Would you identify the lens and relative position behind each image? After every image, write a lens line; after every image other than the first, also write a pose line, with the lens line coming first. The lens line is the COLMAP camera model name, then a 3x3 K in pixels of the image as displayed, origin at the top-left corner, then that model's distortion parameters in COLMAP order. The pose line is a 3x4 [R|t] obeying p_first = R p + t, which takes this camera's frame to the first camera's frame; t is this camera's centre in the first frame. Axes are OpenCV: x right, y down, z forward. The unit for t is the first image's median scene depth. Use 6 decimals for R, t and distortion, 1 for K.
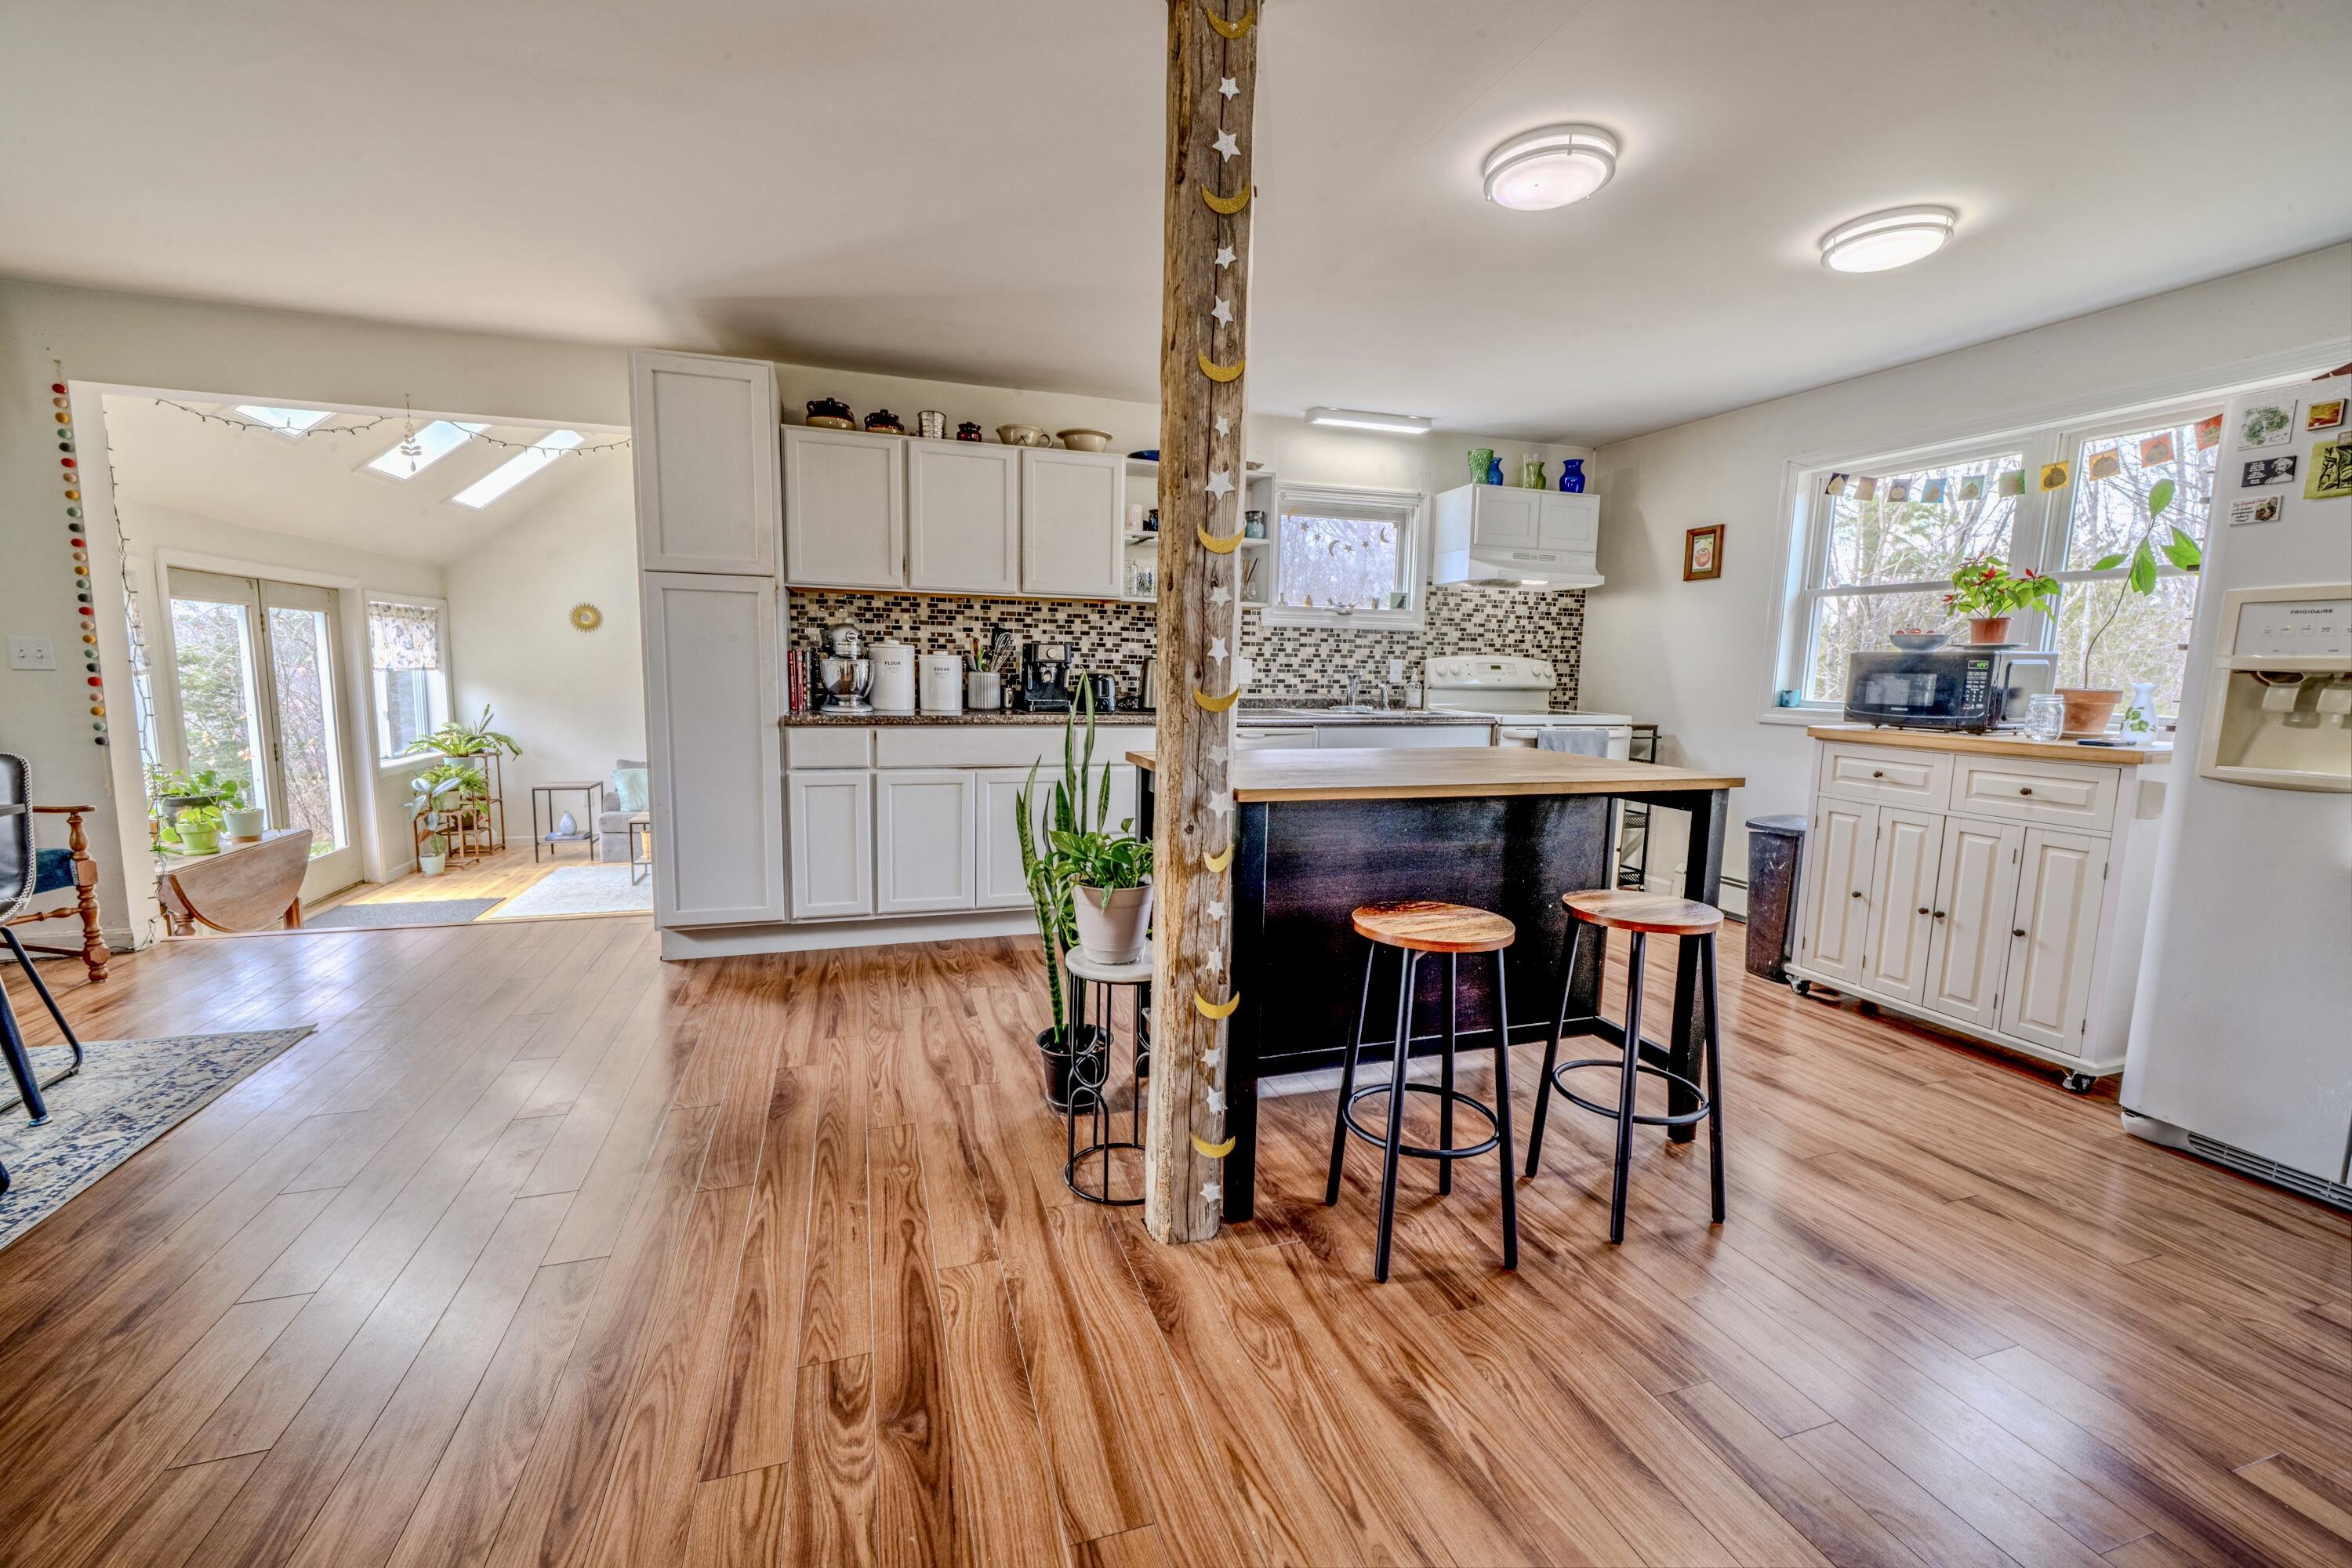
lens RADIAL K [[1000.0, 0, 1197.7], [0, 1000.0, 810.9], [0, 0, 1]] dist [-0.000181, 0.001150]
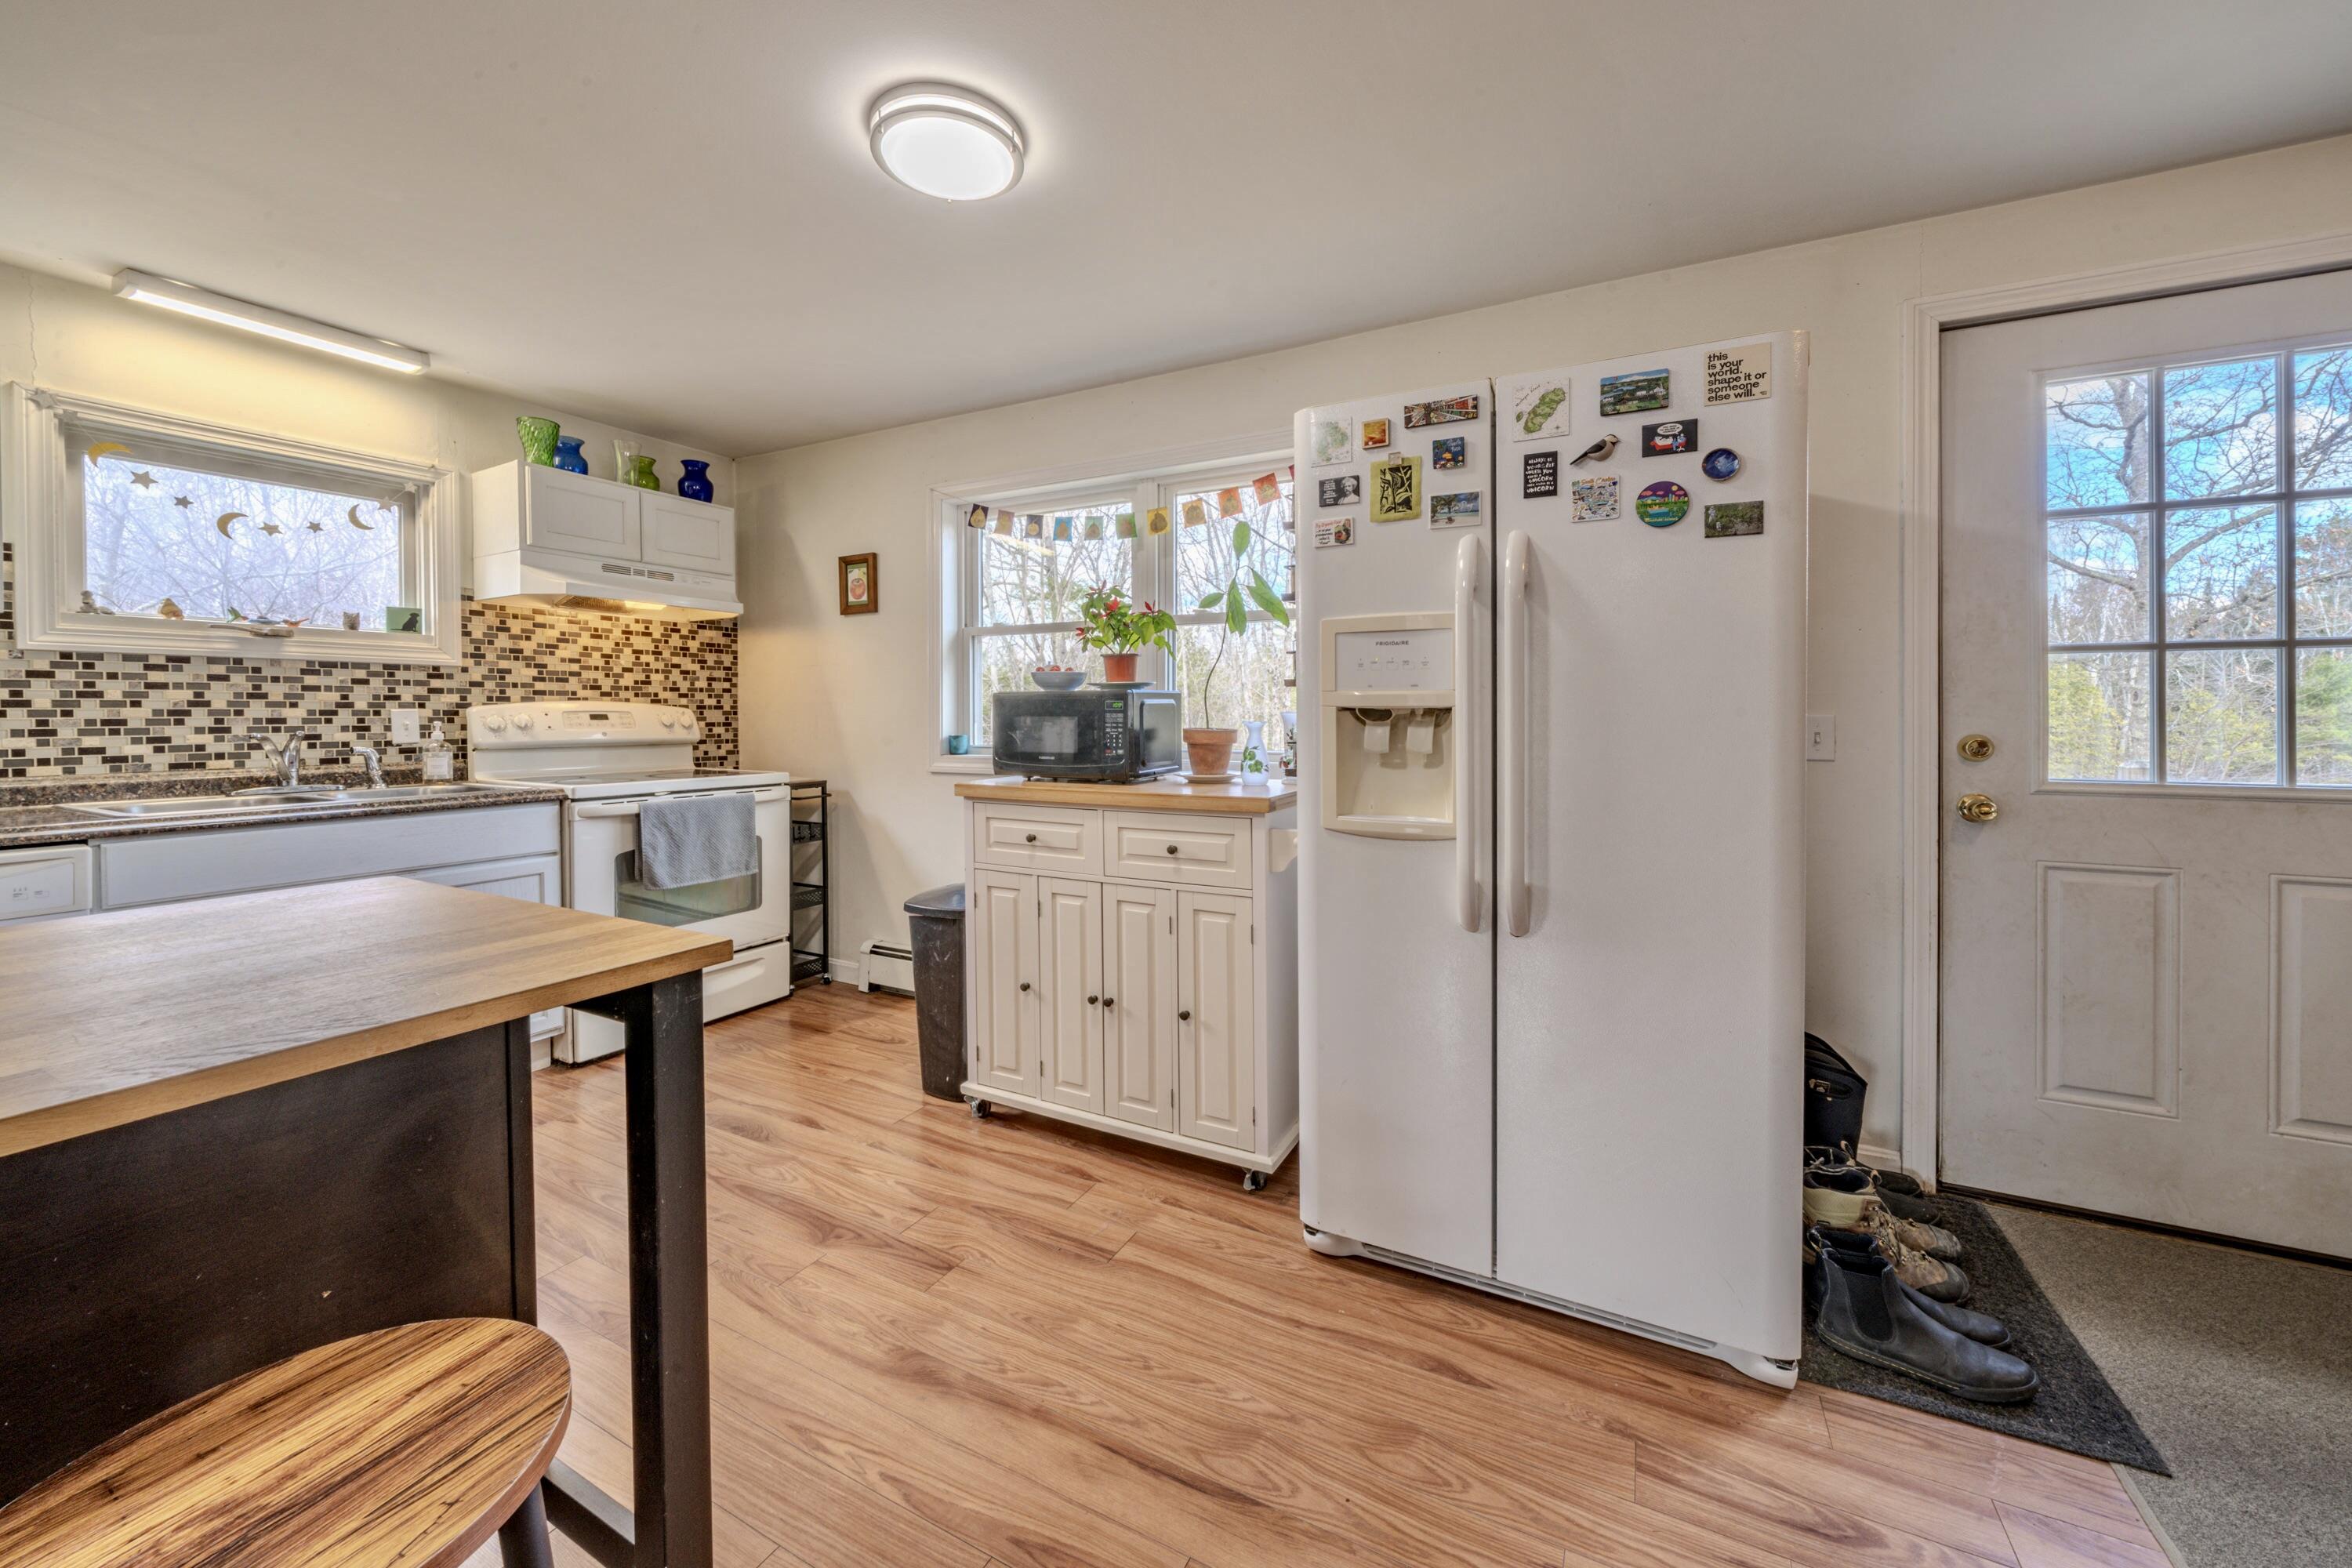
lens RADIAL K [[843.1, 0, 1226.2], [0, 843.1, 728.5], [0, 0, 1]] dist [-0.006203, 0.000346]
pose [[0.718554, -0.032592, 0.694707, 0.226667], [0.116411, 0.990445, -0.073941, -0.040264], [-0.685659, 0.134002, 0.715482, 0.273281]]
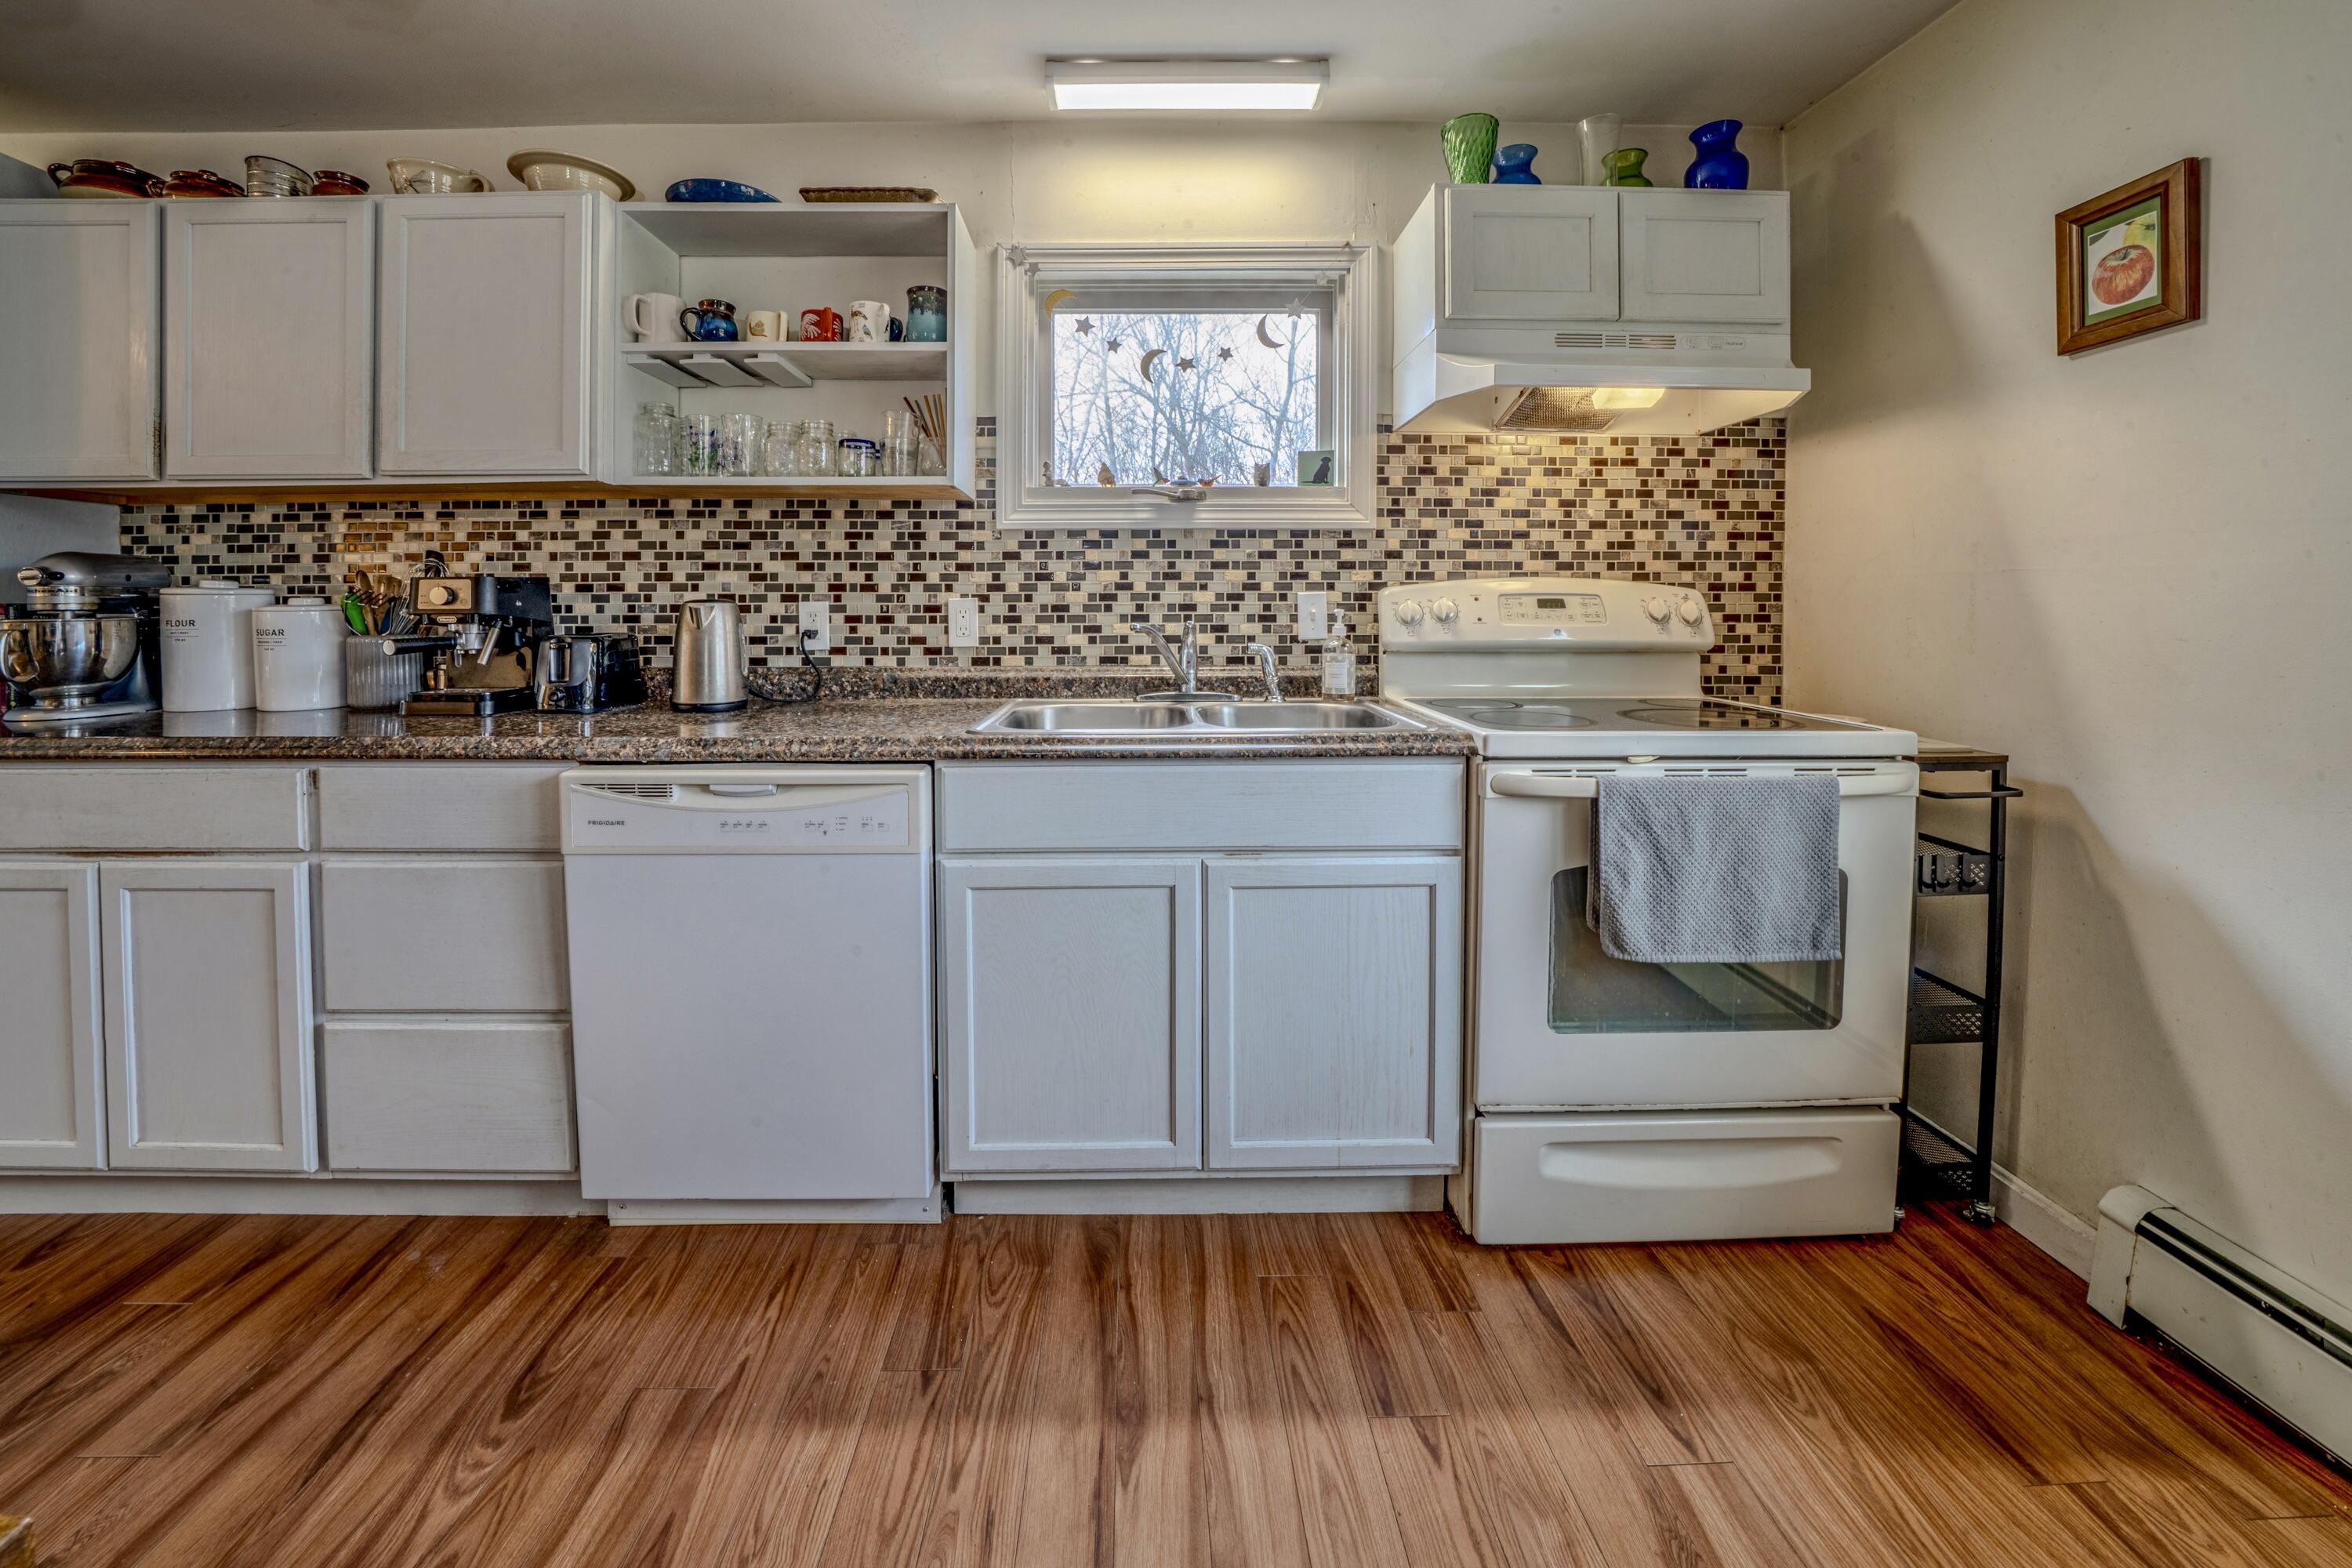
lens RADIAL K [[899.0, 0, 1178.4], [0, 899.0, 630.4], [0, 0, 1]] dist [-0.021867, 0.000846]
pose [[0.950180, -0.012471, -0.311451, 0.300508], [-0.025177, 0.992864, -0.116567, -0.092572], [0.310682, 0.118601, 0.943086, 0.655235]]
